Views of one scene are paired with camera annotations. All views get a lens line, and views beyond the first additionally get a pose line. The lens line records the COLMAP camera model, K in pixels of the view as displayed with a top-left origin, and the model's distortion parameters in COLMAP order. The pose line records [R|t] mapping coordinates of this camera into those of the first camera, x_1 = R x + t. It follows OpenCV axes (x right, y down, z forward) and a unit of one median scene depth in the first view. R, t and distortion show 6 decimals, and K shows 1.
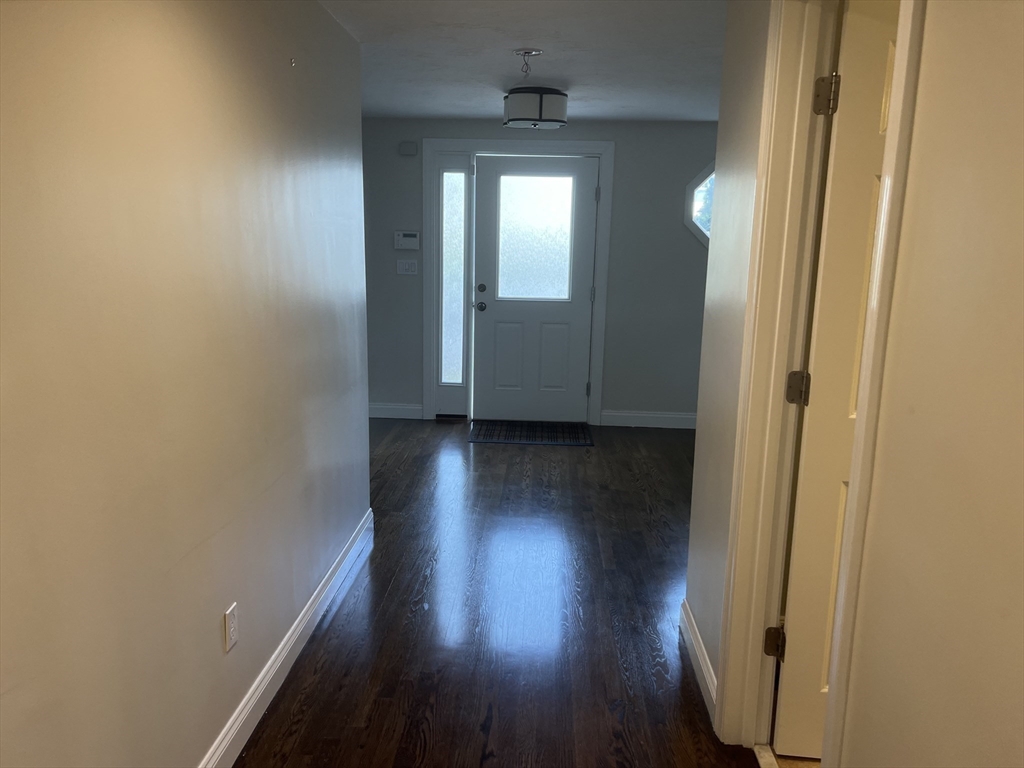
lens RADIAL K [[768.4, 0, 512.5], [0, 768.4, 384.6], [0, 0, 1]] dist [0.025160, -0.032006]
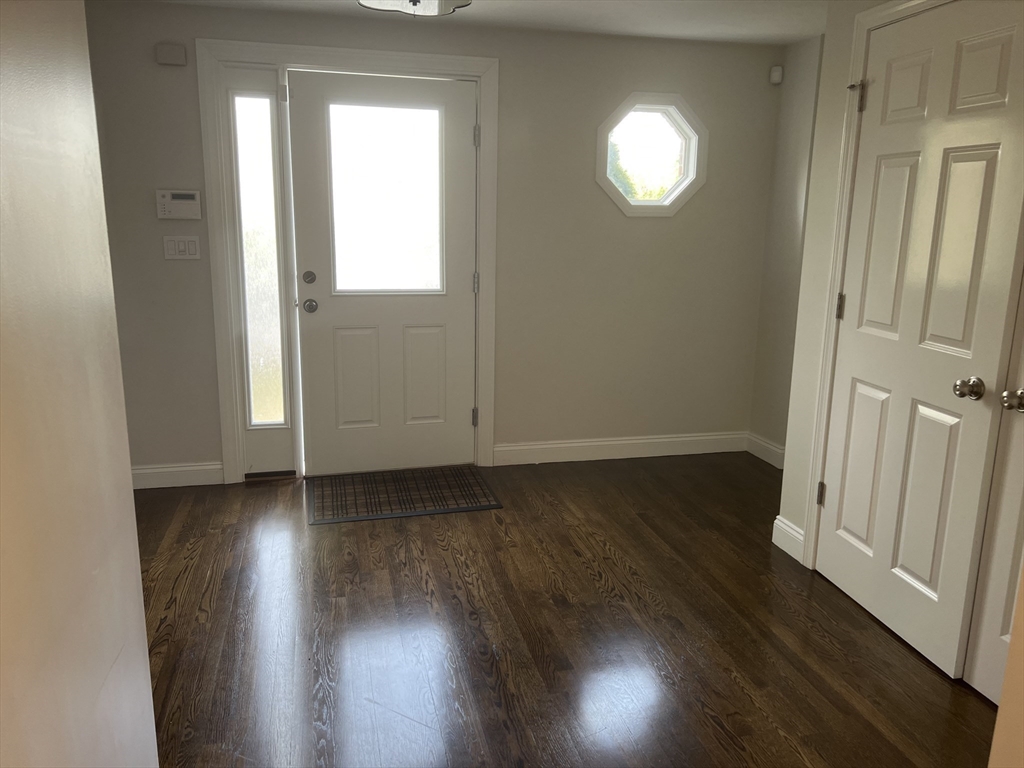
lens RADIAL K [[768.4, 0, 518.9], [0, 768.4, 363.0], [0, 0, 1]] dist [0.025160, -0.032006]
pose [[0.954115, -0.064978, 0.292306, -0.066232], [0.058823, 0.997823, 0.029805, -0.063273], [-0.293606, -0.011243, 0.955860, 0.327907]]
